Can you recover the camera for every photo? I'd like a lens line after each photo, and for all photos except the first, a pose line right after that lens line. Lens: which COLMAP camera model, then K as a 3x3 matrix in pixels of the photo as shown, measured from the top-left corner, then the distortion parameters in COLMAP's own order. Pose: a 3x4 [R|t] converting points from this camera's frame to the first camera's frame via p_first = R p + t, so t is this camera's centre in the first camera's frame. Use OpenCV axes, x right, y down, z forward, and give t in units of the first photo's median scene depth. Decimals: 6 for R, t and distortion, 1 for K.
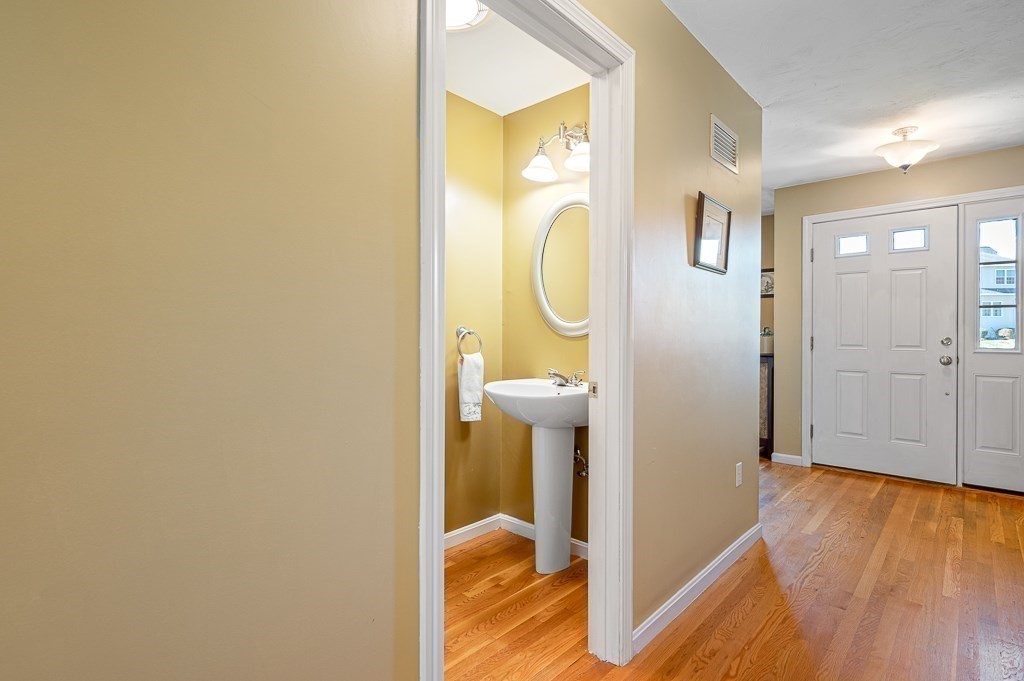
lens RADIAL K [[505.1, 0, 512.1], [0, 505.1, 337.8], [0, 0, 1]] dist [0.014938, -0.001058]
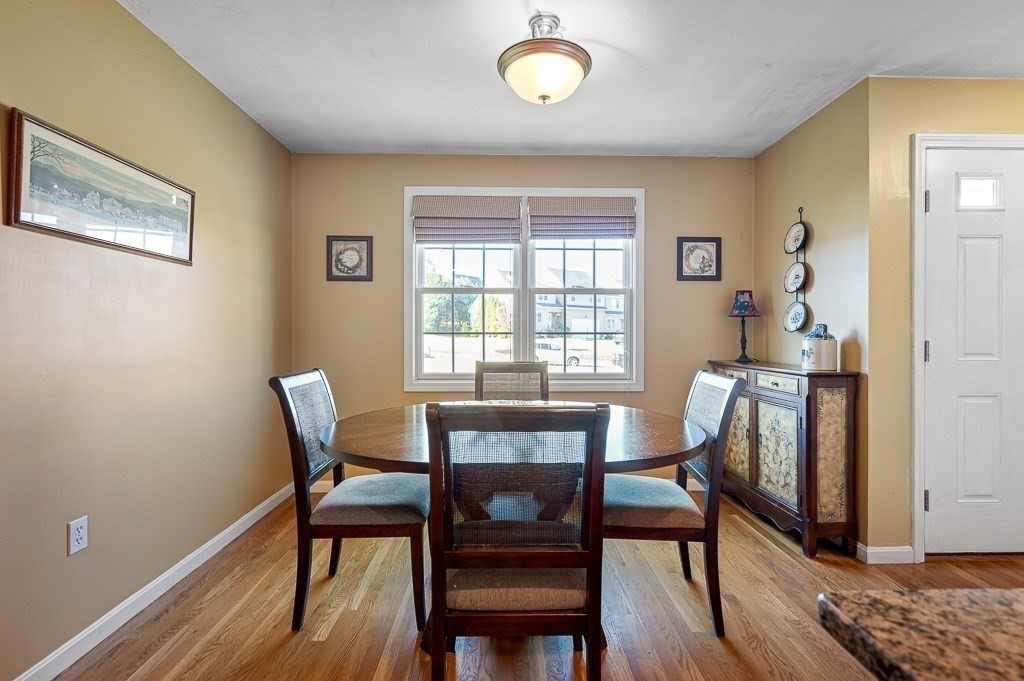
lens RADIAL K [[467.8, 0, 511.4], [0, 467.8, 340.5], [0, 0, 1]] dist [-0.001368, 0.001887]
pose [[0.728392, -0.009408, 0.685096, -0.132412], [0.007928, 0.999955, 0.005304, -0.009225], [-0.685115, 0.001568, 0.728434, 0.933875]]
